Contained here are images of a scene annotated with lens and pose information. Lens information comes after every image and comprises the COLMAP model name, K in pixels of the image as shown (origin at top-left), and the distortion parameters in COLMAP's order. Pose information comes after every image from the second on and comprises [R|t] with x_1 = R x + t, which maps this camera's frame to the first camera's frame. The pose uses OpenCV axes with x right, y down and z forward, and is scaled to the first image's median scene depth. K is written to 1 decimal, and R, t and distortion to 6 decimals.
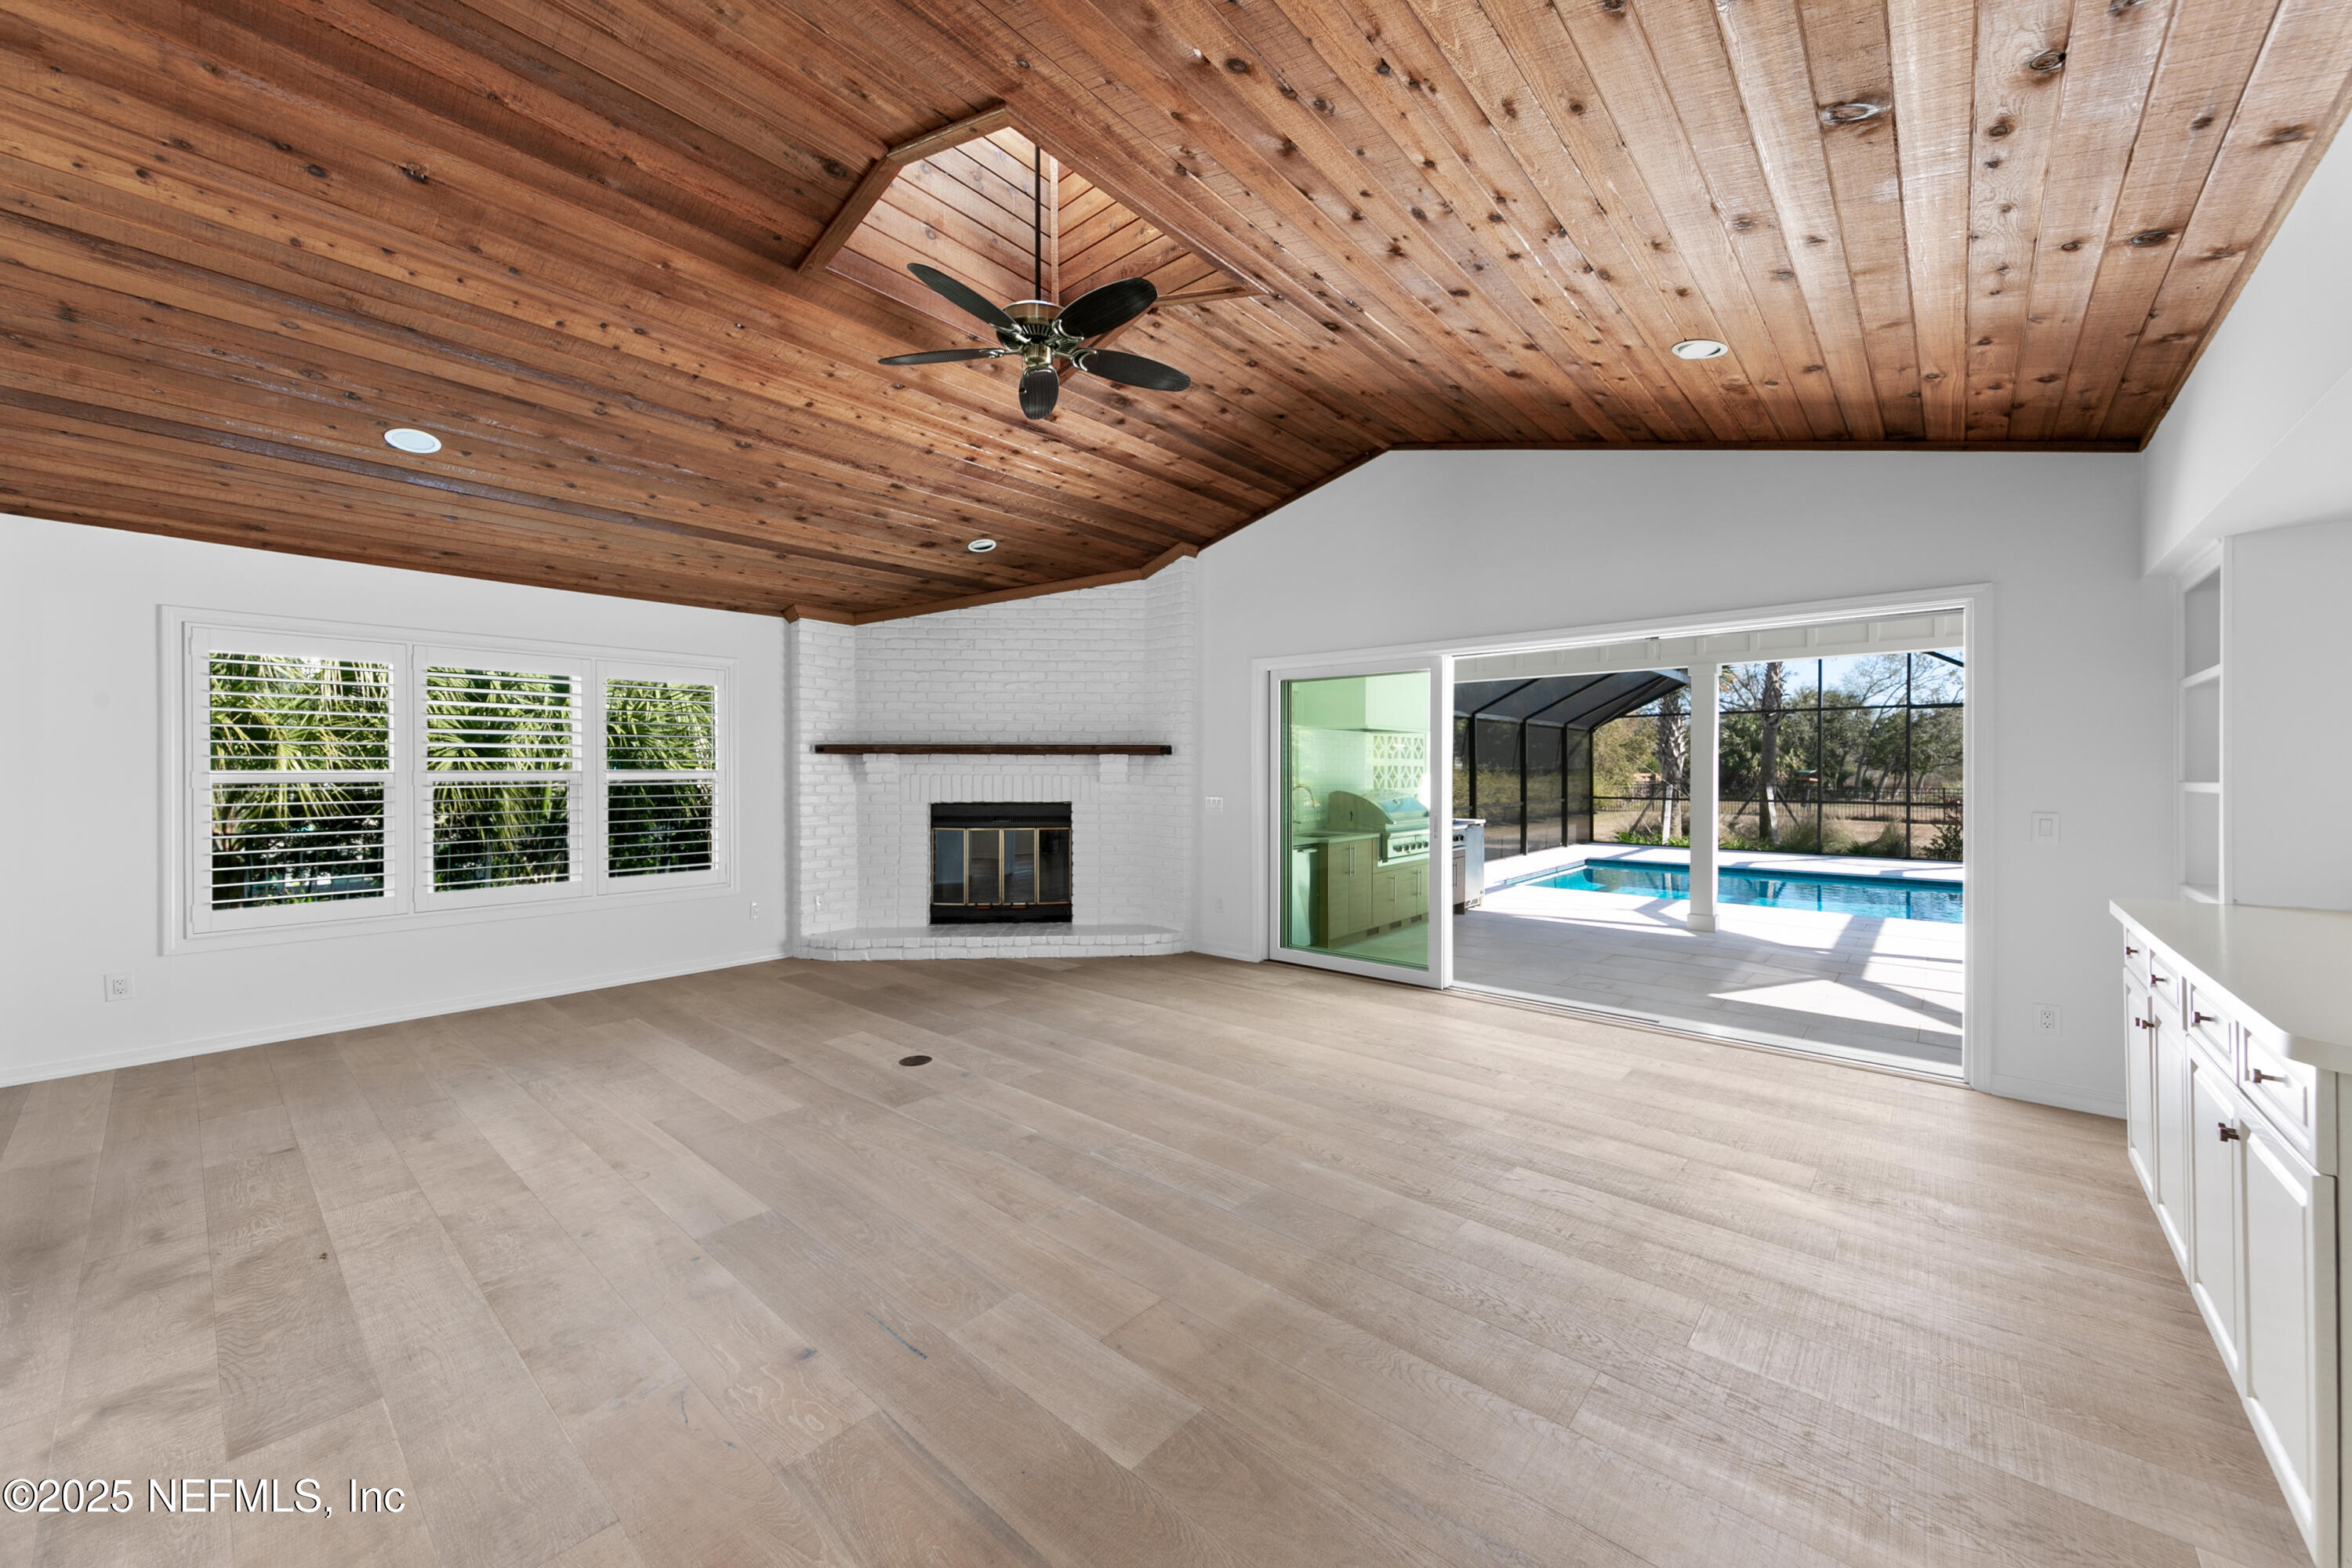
lens RADIAL K [[876.4, 0, 1165.2], [0, 876.4, 771.9], [0, 0, 1]] dist [0.010611, 0.000108]
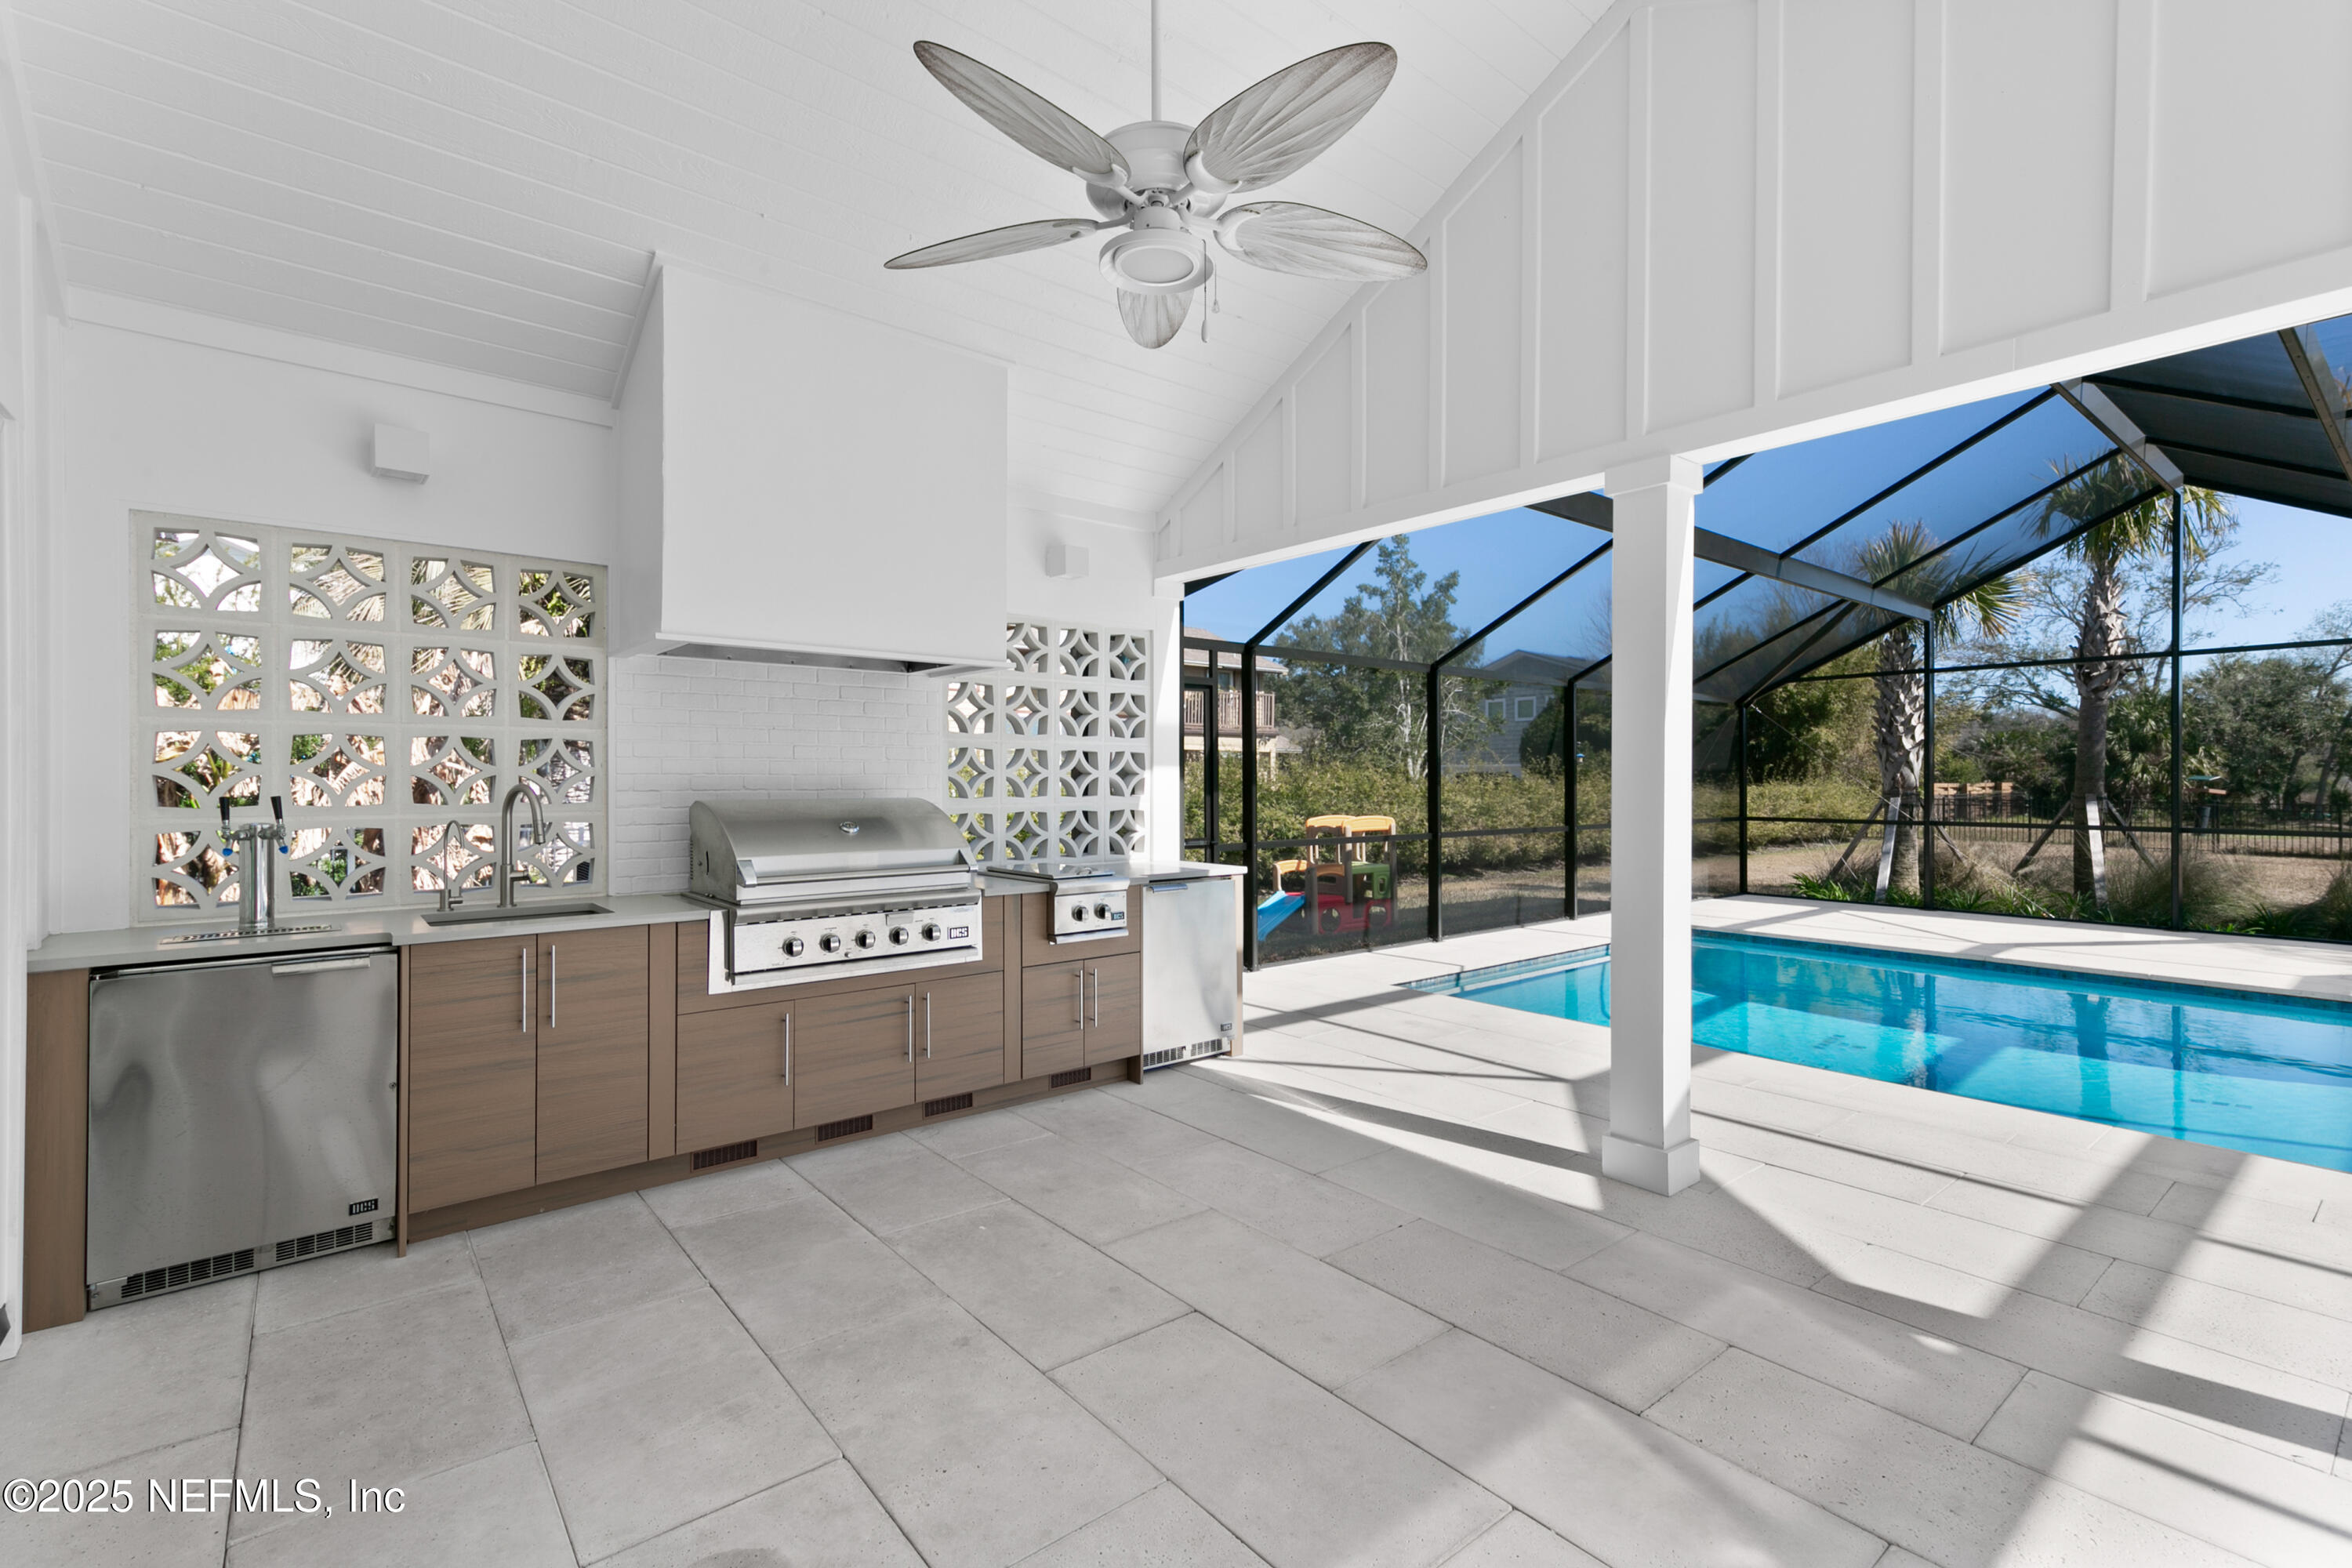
lens RADIAL K [[1037.5, 0, 1176.0], [0, 1037.5, 784.0], [0, 0, 1]] dist [0.019728, 0.000278]
pose [[0.986561, 0.001108, -0.163389, 0.673101], [-0.001015, 0.999999, 0.000650, 0.017565], [0.163390, -0.000476, 0.986561, 0.746350]]
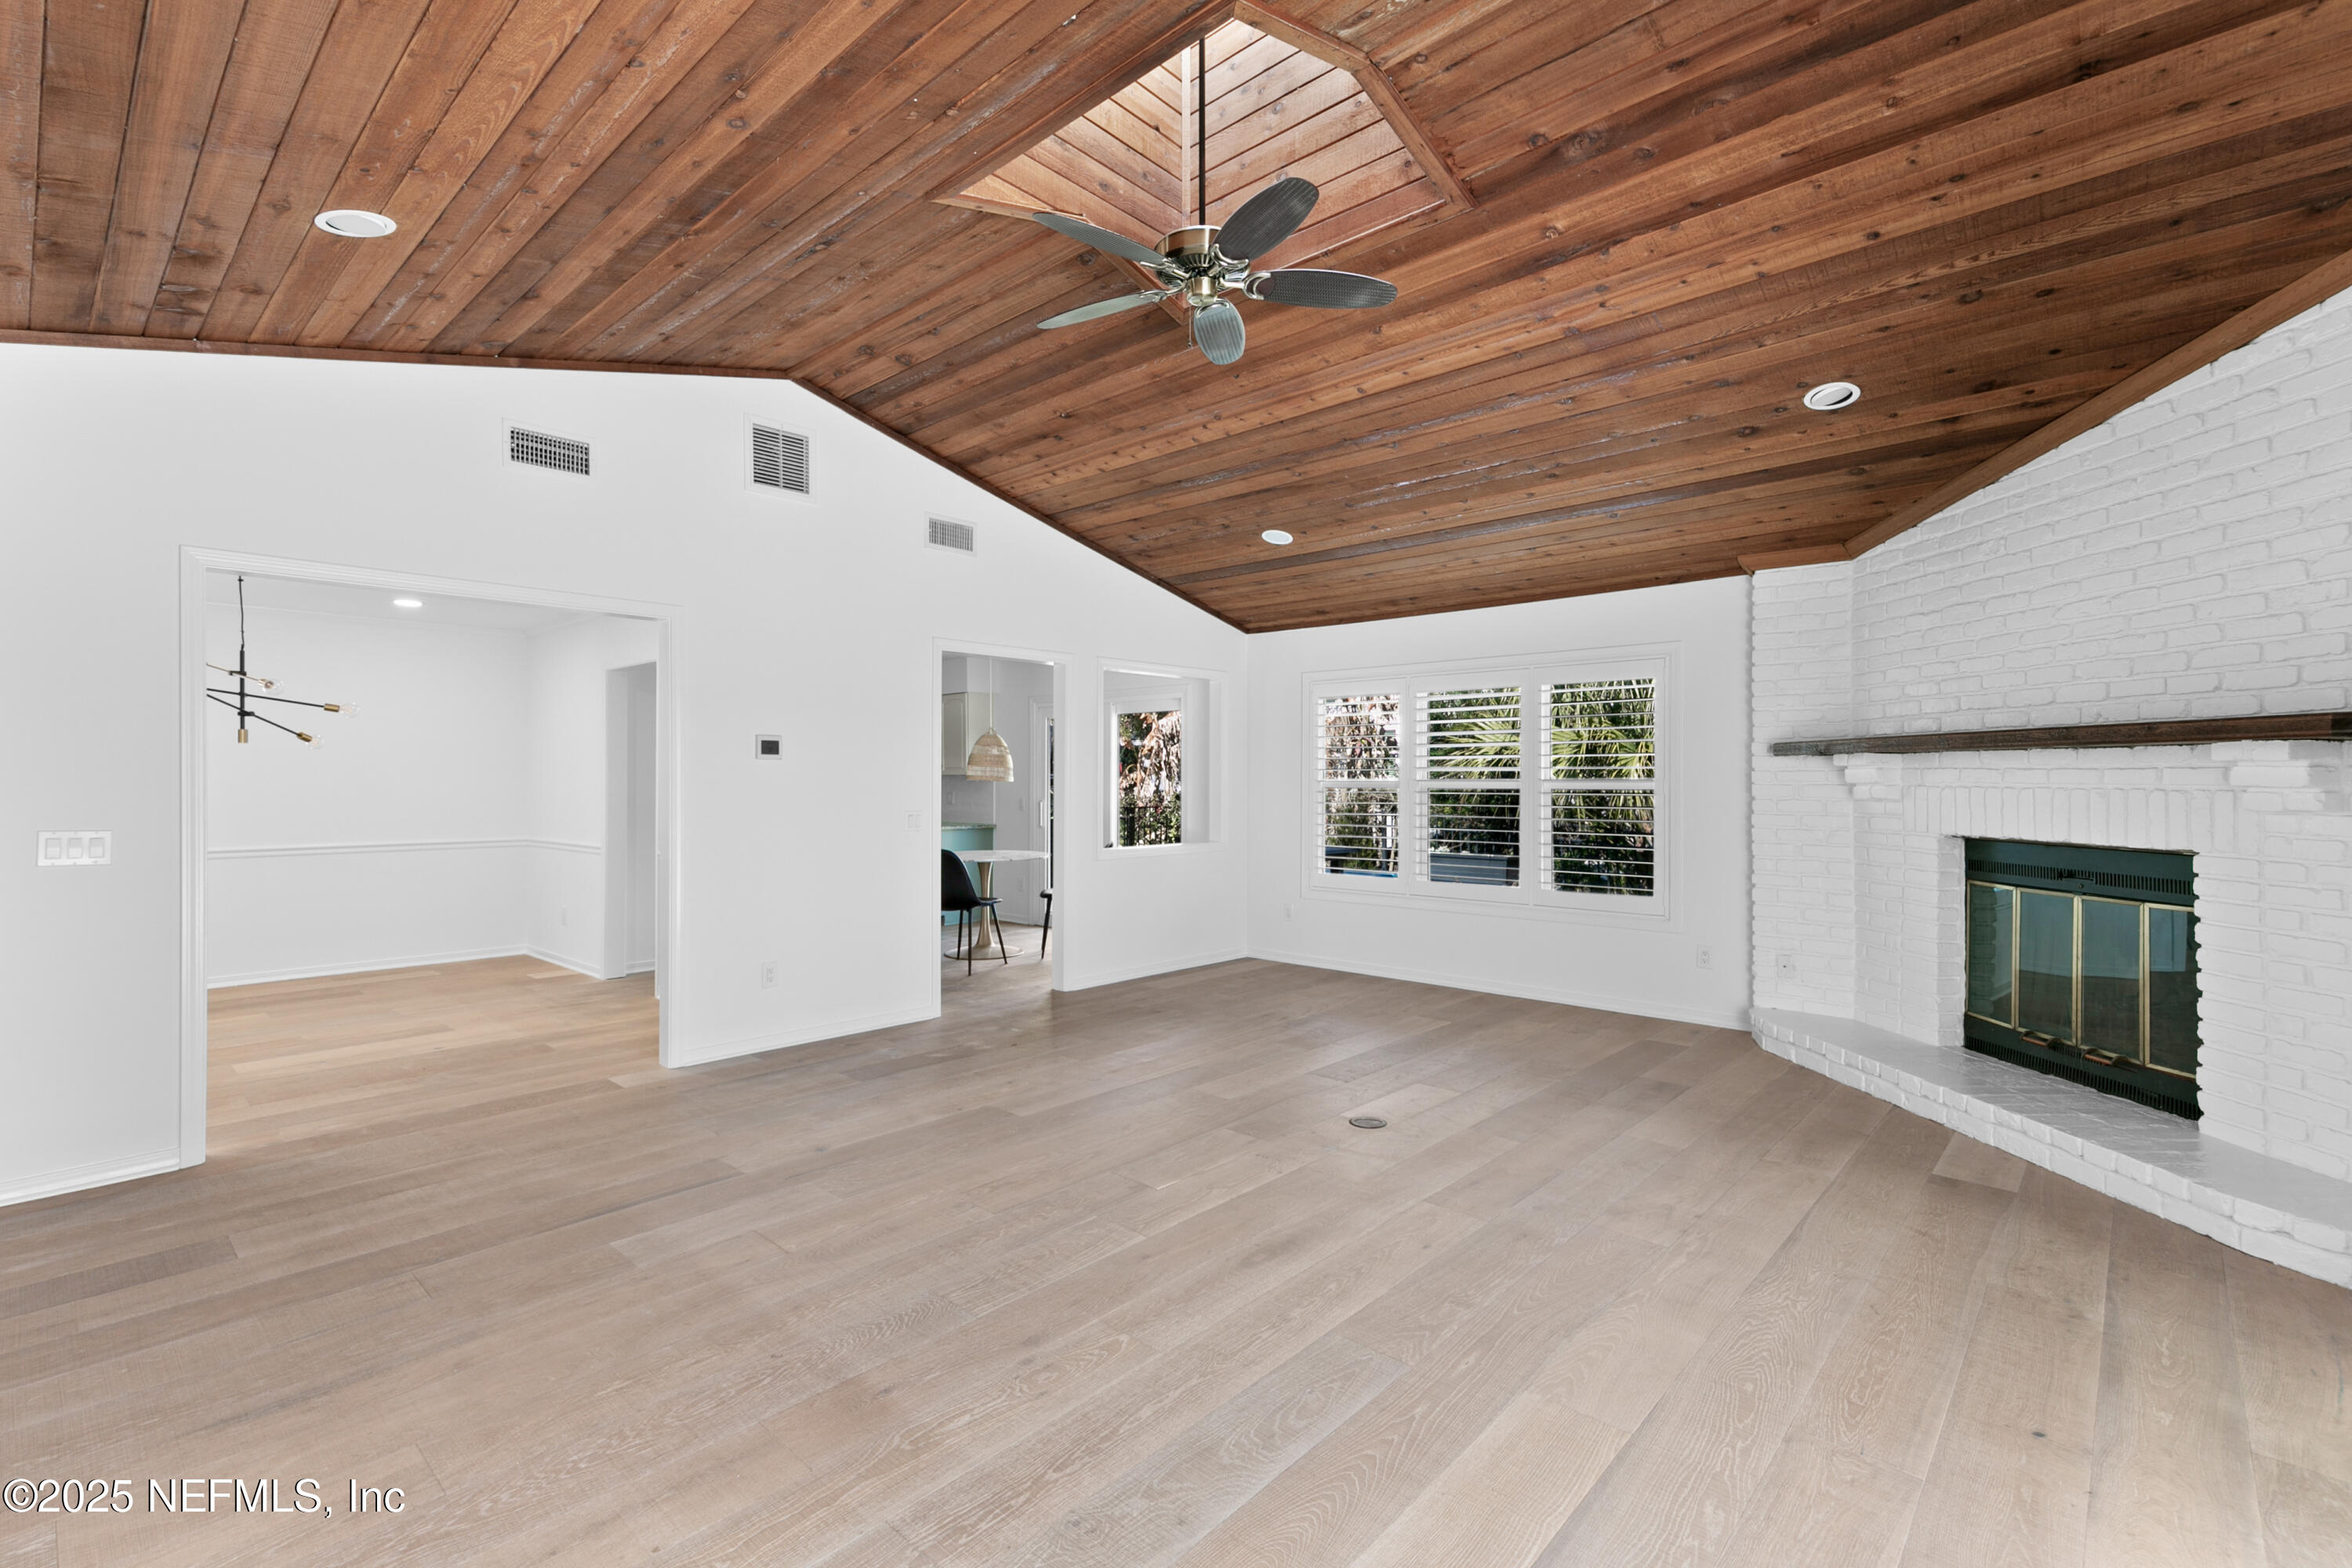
lens RADIAL K [[1037.5, 0, 1176.0], [0, 1037.5, 784.0], [0, 0, 1]] dist [0.019728, 0.000278]
pose [[-0.013688, 0.005359, -0.999892, 0.463990], [-0.002780, 0.999982, 0.005398, -0.001541], [0.999902, 0.002854, -0.013672, 0.533101]]
